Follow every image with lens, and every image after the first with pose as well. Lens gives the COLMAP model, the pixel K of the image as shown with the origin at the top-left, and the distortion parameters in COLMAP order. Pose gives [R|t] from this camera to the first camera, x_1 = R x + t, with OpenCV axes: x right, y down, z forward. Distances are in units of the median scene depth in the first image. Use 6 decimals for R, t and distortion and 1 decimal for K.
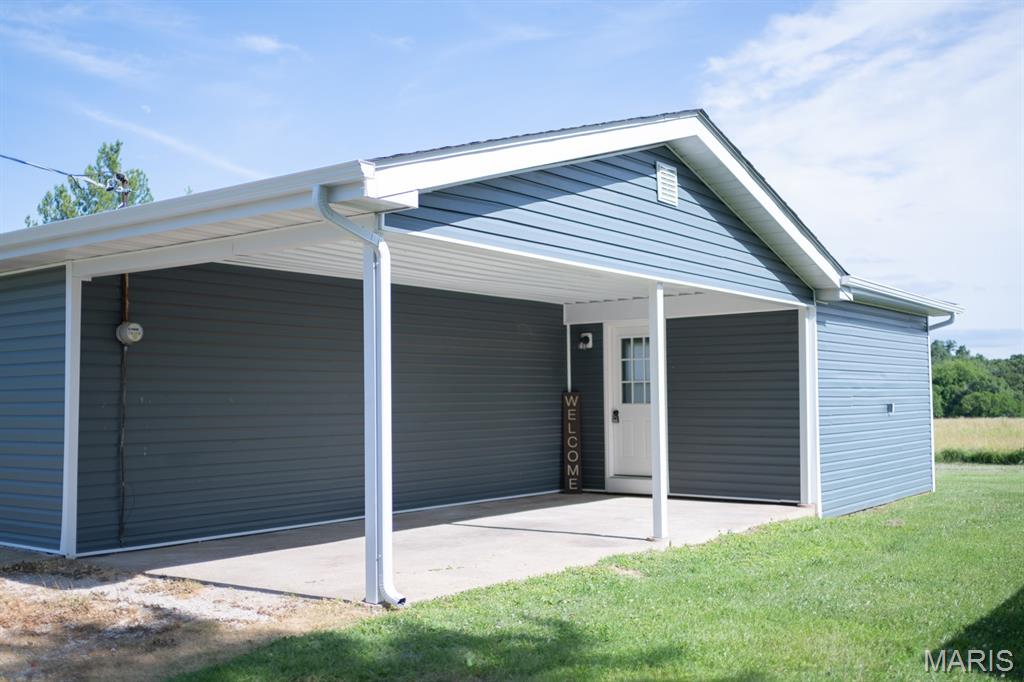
lens RADIAL K [[1028.5, 0, 512.0], [0, 1028.5, 341.0], [0, 0, 1]] dist [-0.002809, 0.013541]
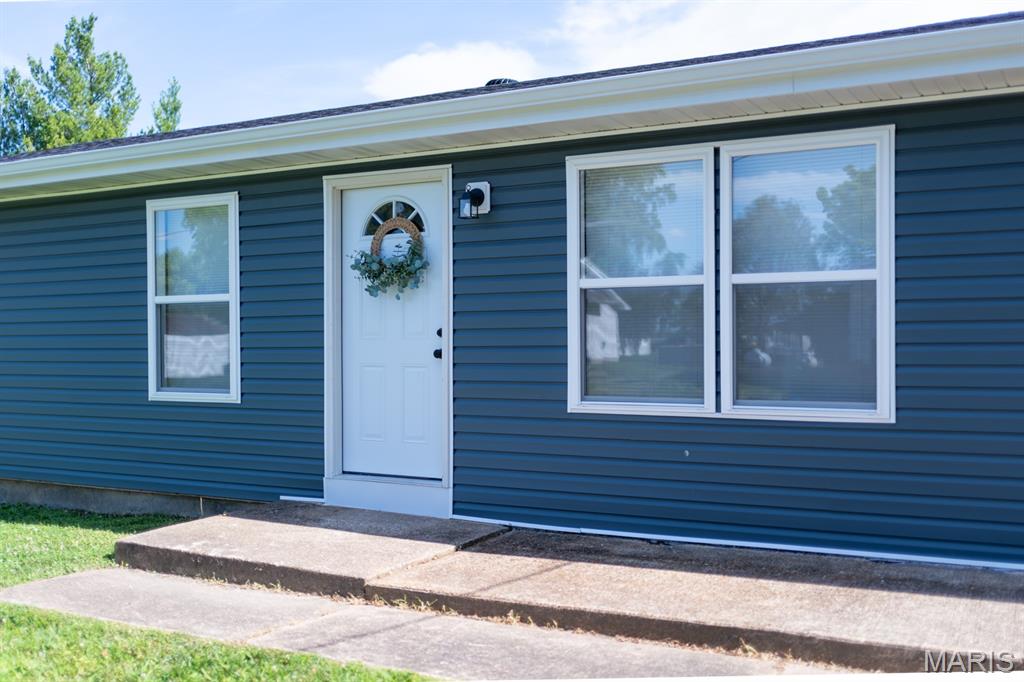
lens RADIAL K [[1098.2, 0, 493.7], [0, 1098.2, 340.8], [0, 0, 1]] dist [-0.003924, 0.012623]
pose [[0.992249, 0.000660, 0.124262, -0.568688], [-0.007952, 0.998273, 0.058196, 0.026194], [-0.124009, -0.058733, 0.990541, 0.294332]]
